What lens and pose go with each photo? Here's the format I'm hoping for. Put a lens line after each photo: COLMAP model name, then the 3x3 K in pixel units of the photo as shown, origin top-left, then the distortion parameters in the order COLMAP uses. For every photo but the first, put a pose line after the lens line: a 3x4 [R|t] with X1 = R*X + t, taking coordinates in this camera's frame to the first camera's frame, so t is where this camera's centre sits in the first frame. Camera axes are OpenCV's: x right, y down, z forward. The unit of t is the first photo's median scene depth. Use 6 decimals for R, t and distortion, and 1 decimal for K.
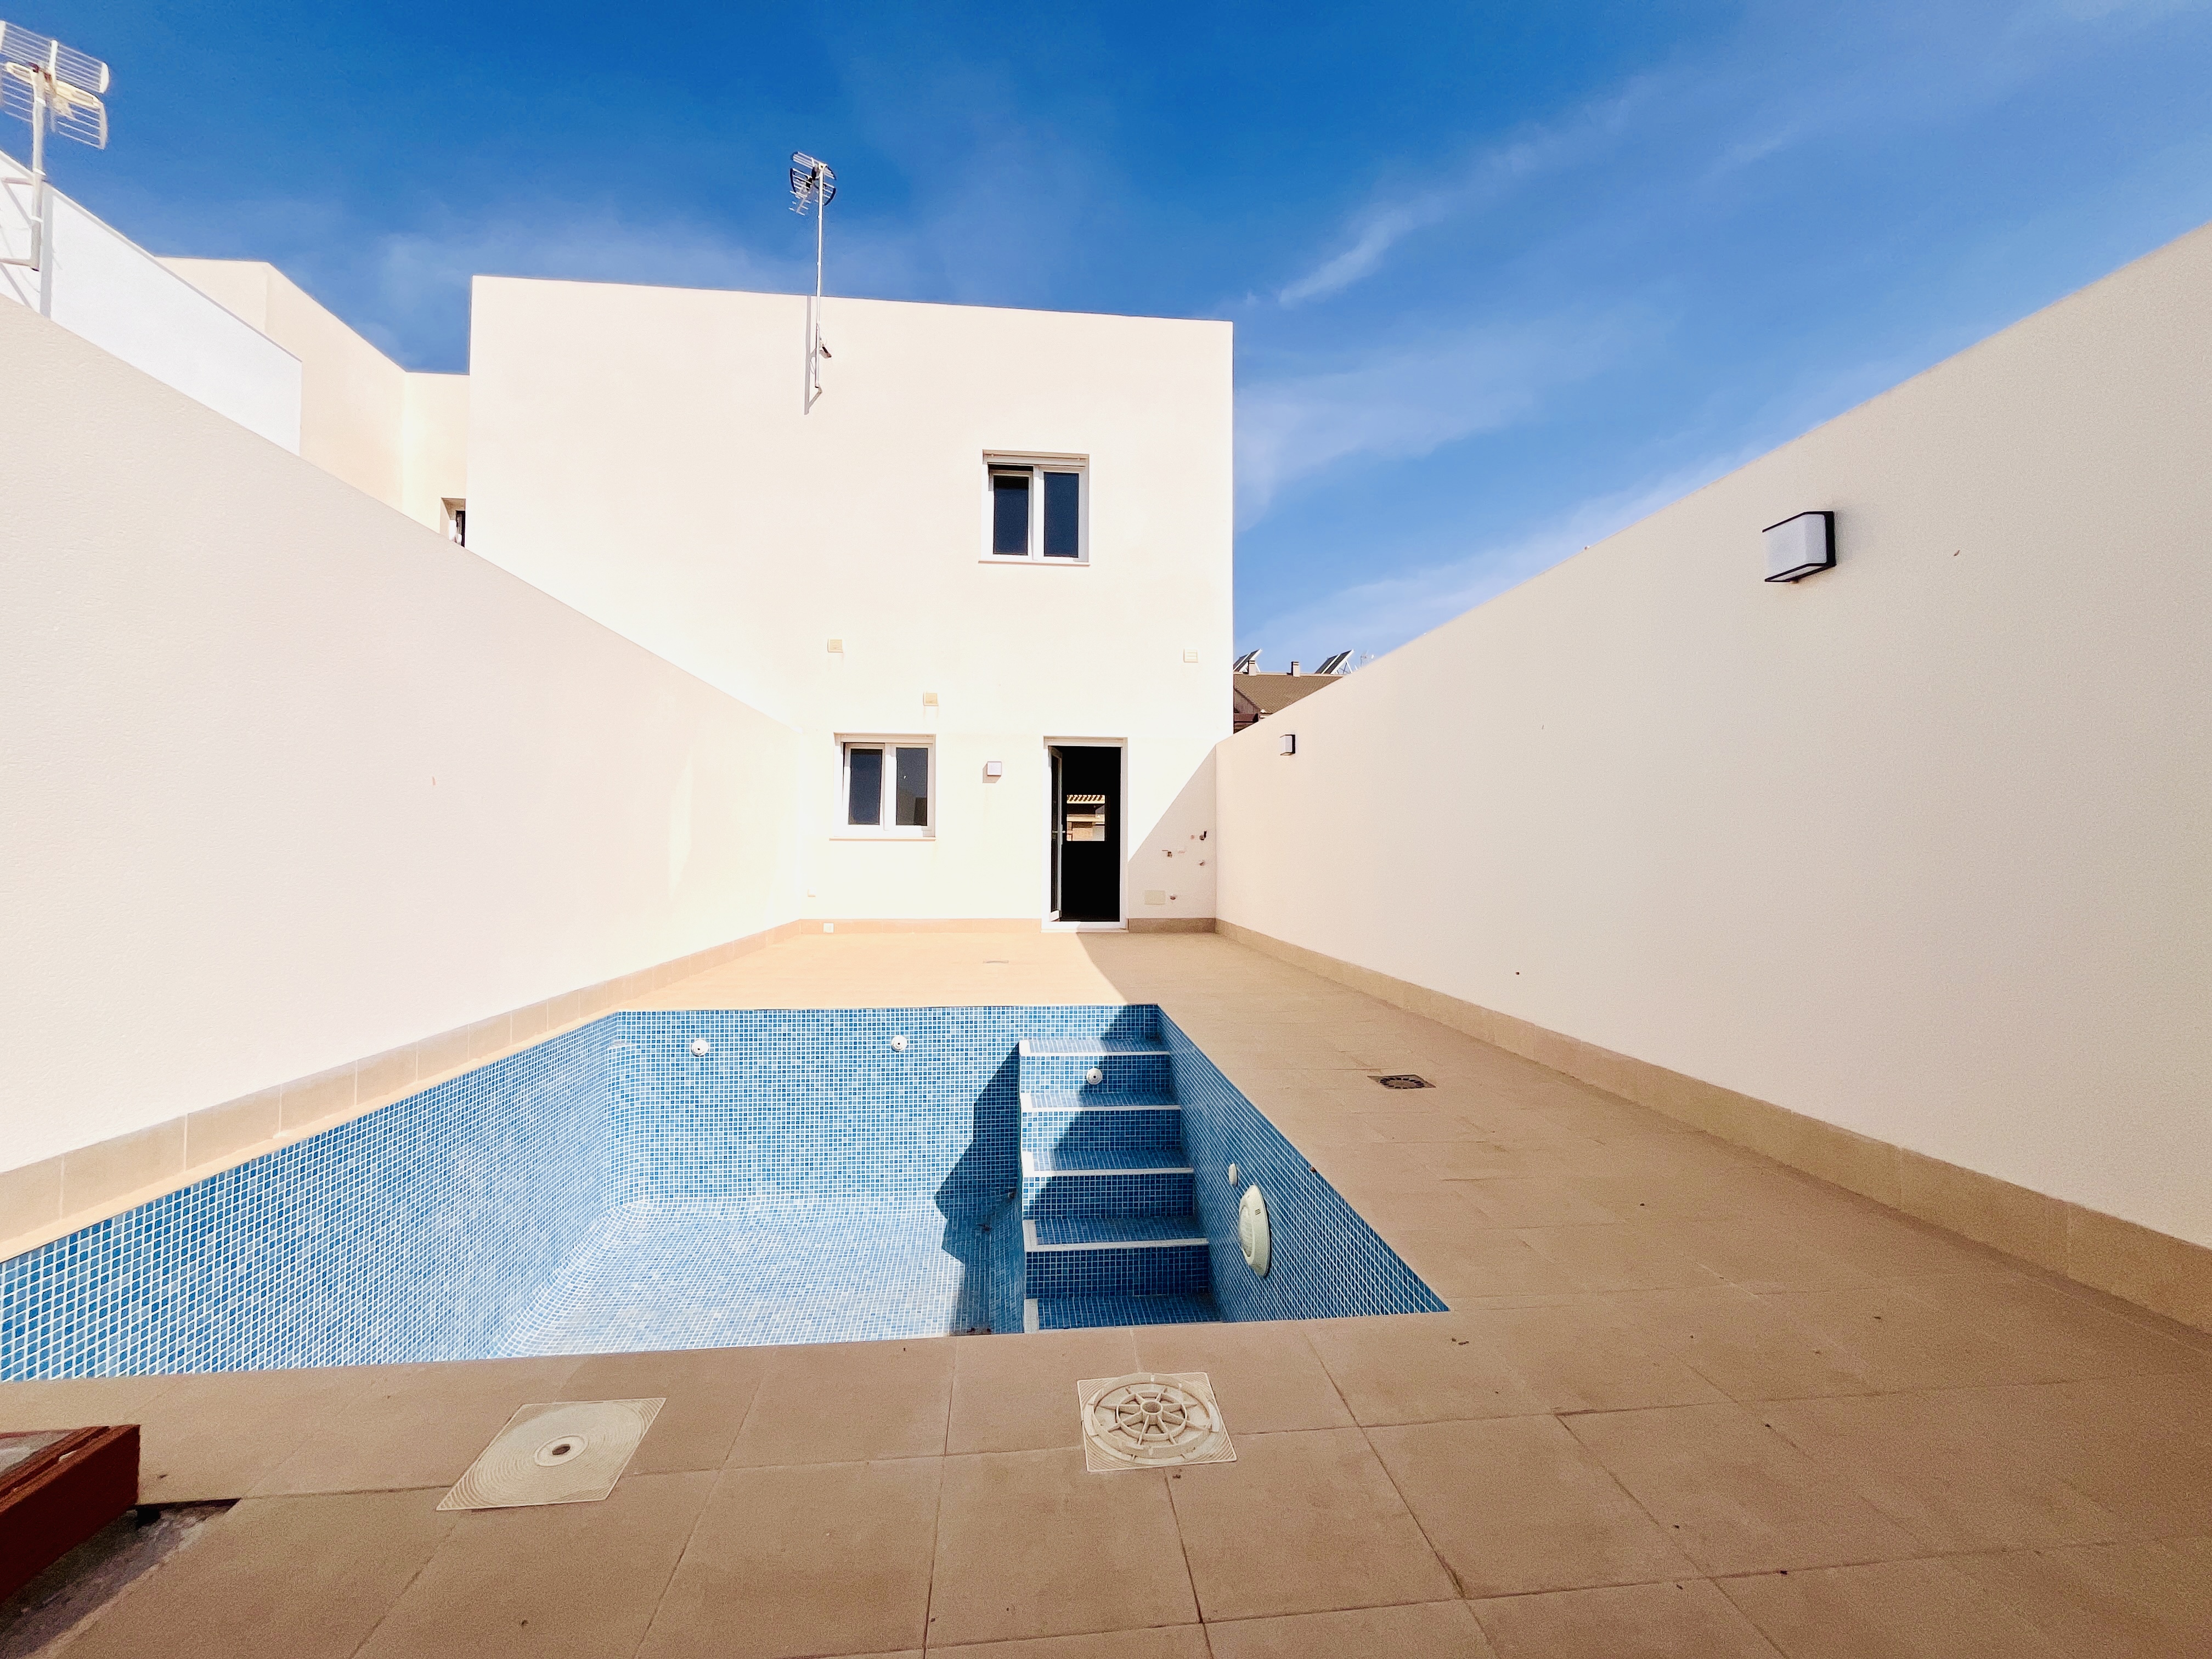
lens RADIAL K [[891.8, 0, 1103.3], [0, 891.8, 824.6], [0, 0, 1]] dist [-0.002274, -0.000213]
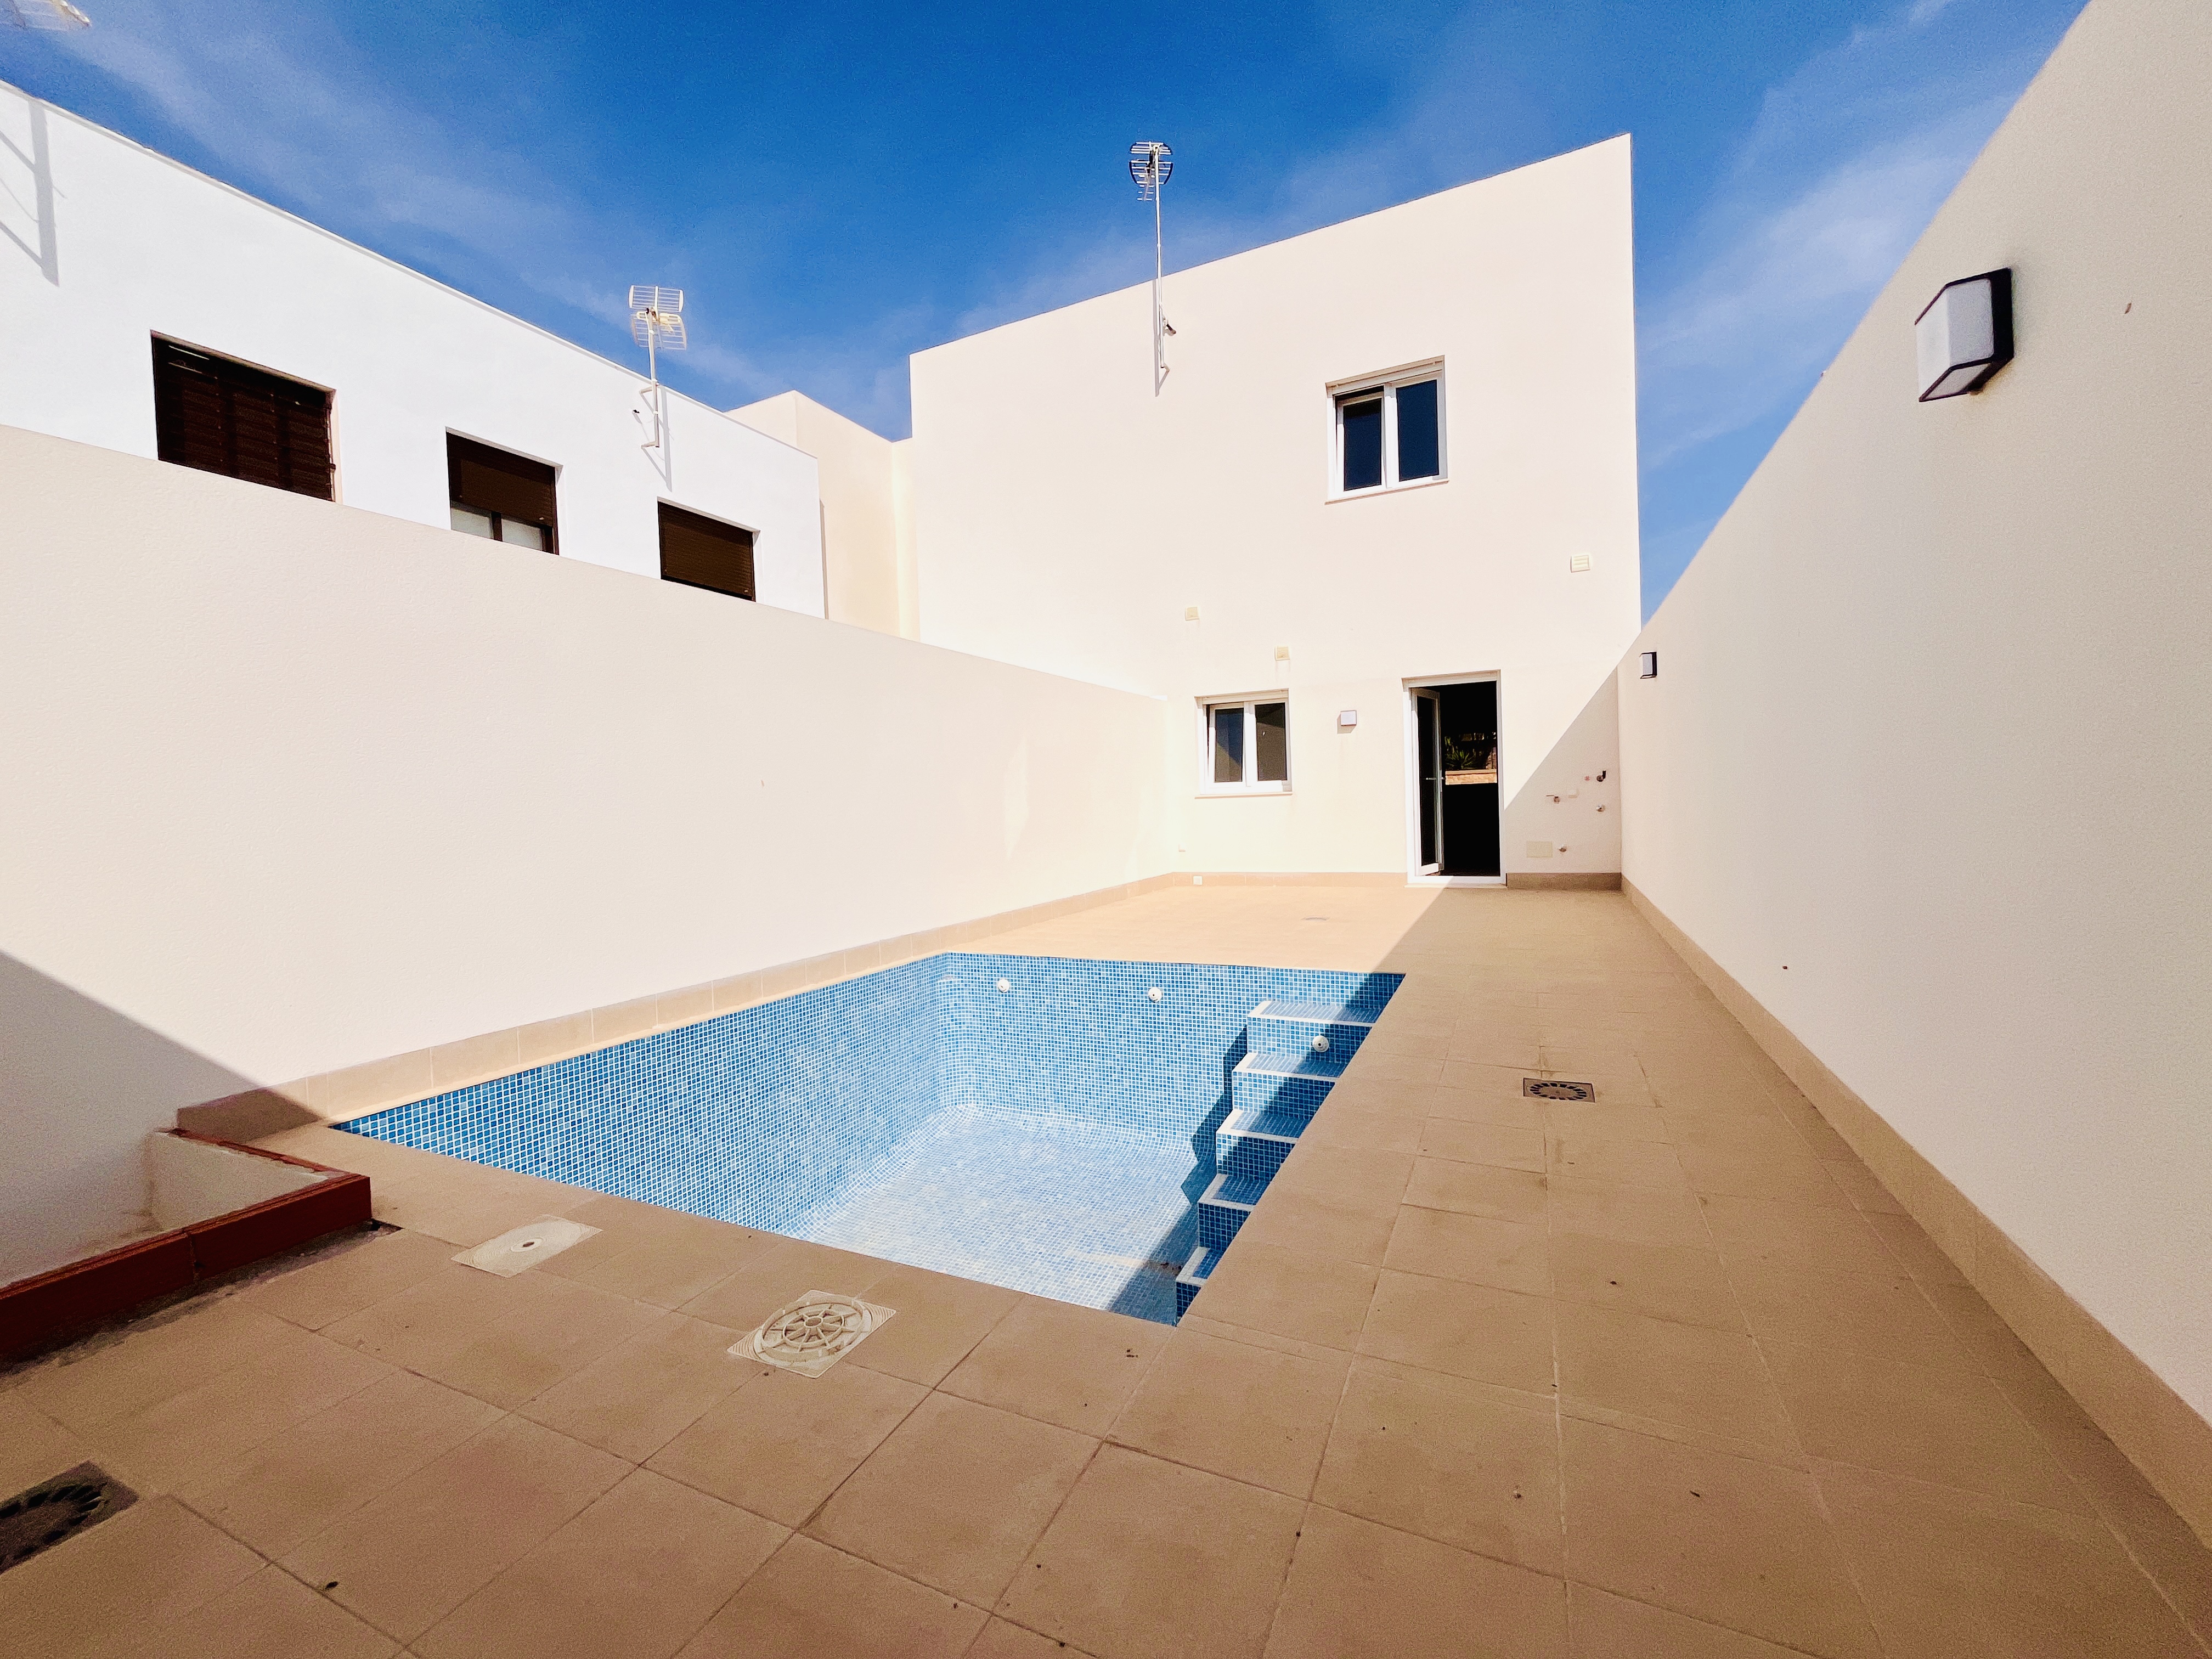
lens RADIAL K [[891.8, 0, 1103.3], [0, 891.8, 824.6], [0, 0, 1]] dist [-0.002274, -0.000213]
pose [[0.855371, -0.022283, -0.517536, 0.282262], [0.054594, 0.997388, 0.047289, -0.014690], [0.515131, -0.068704, 0.854354, 0.059237]]
